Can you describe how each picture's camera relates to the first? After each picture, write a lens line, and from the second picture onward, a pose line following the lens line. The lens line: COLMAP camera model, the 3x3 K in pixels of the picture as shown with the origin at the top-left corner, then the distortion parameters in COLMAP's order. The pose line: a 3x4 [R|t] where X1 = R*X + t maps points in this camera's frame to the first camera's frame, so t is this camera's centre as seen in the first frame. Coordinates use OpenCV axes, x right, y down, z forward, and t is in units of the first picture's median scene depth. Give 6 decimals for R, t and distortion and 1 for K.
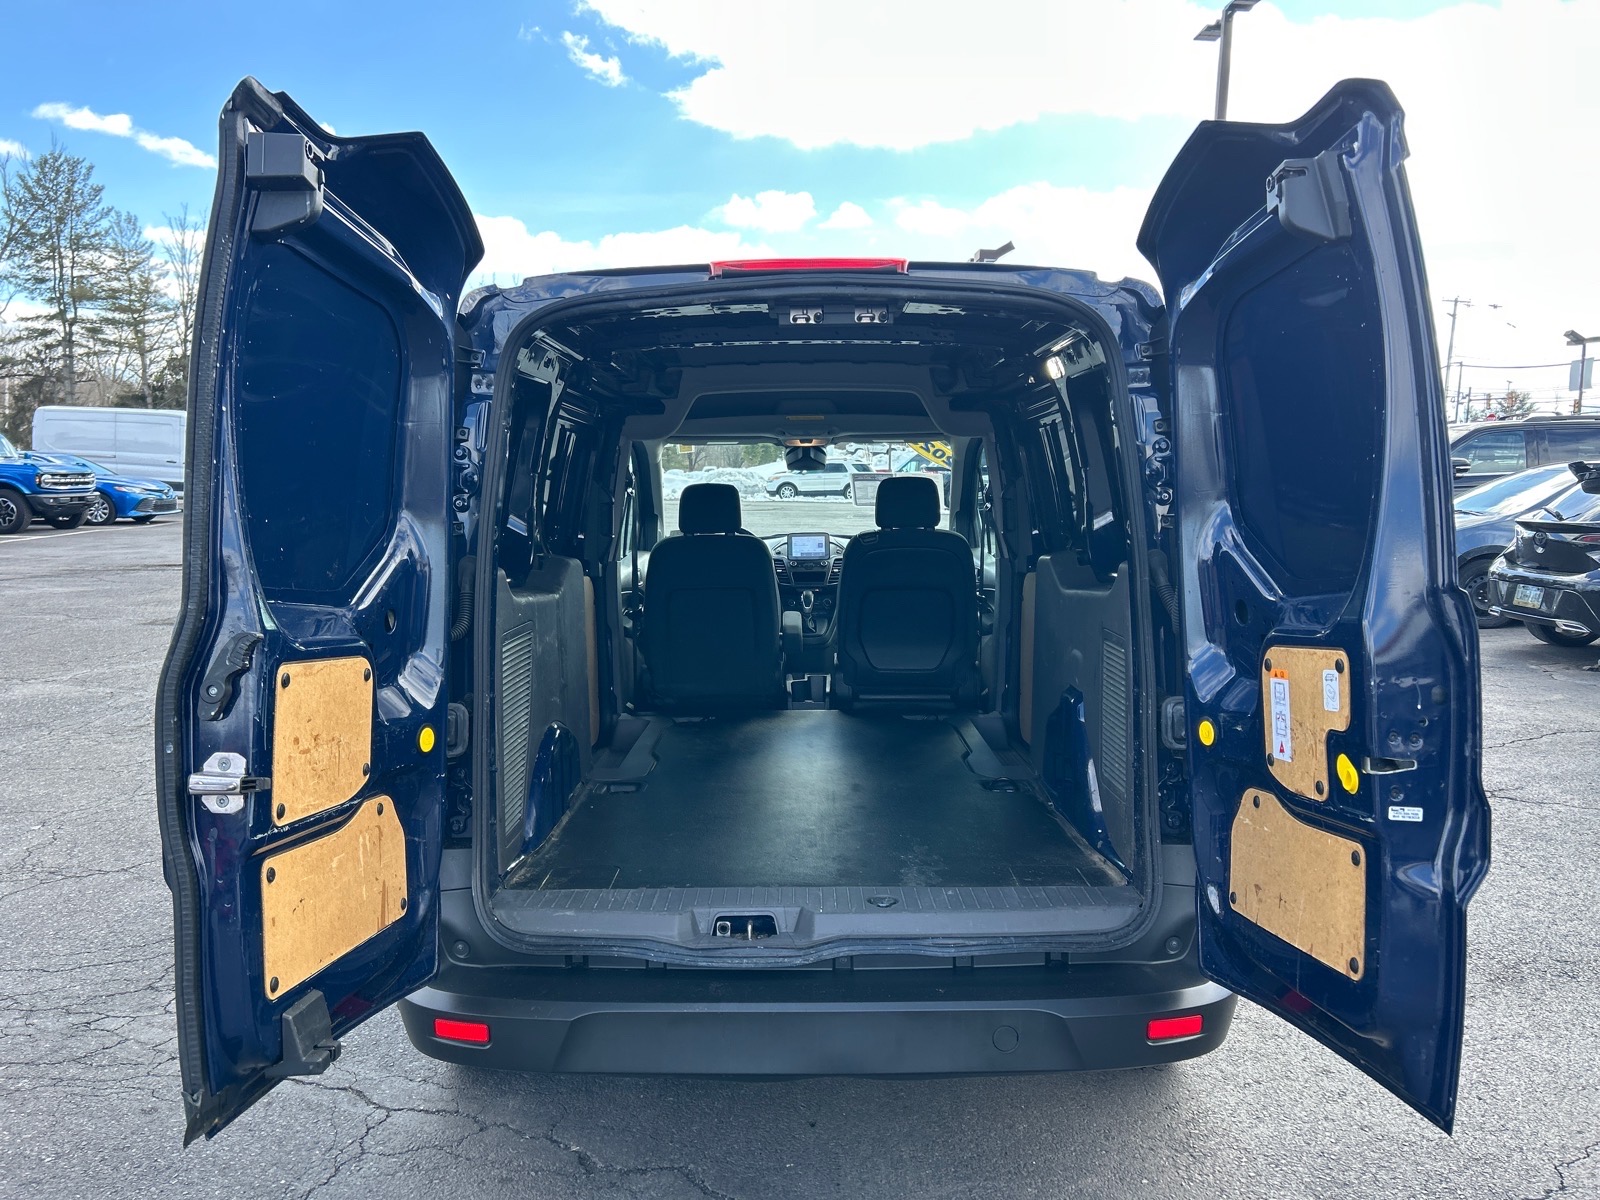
lens RADIAL K [[1195.0, 0, 813.2], [0, 1195.0, 613.1], [0, 0, 1]] dist [0.046573, -0.047006]
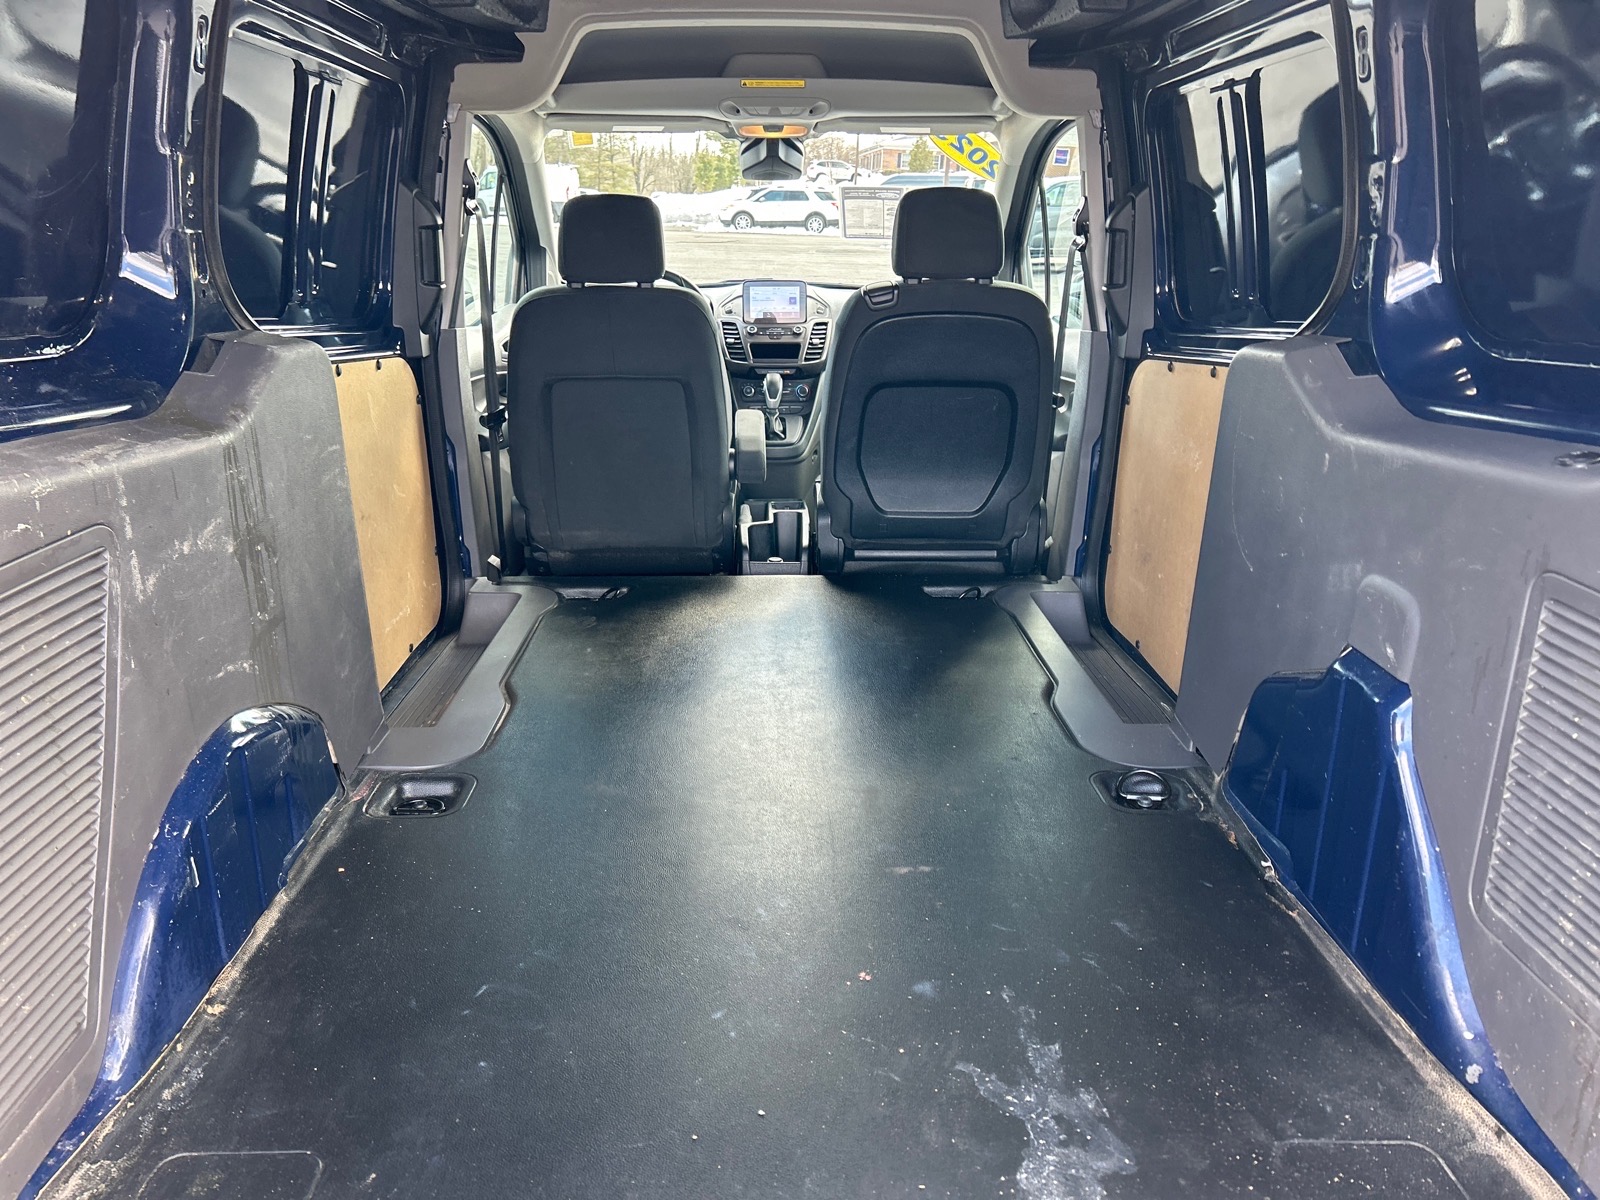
lens RADIAL K [[1205.0, 0, 791.4], [0, 1205.0, 612.7], [0, 0, 1]] dist [0.045173, -0.049700]
pose [[0.999764, 0.008421, 0.020017, -0.007647], [-0.012419, 0.977862, 0.208882, -0.032511], [-0.017815, -0.209081, 0.977736, 0.367052]]
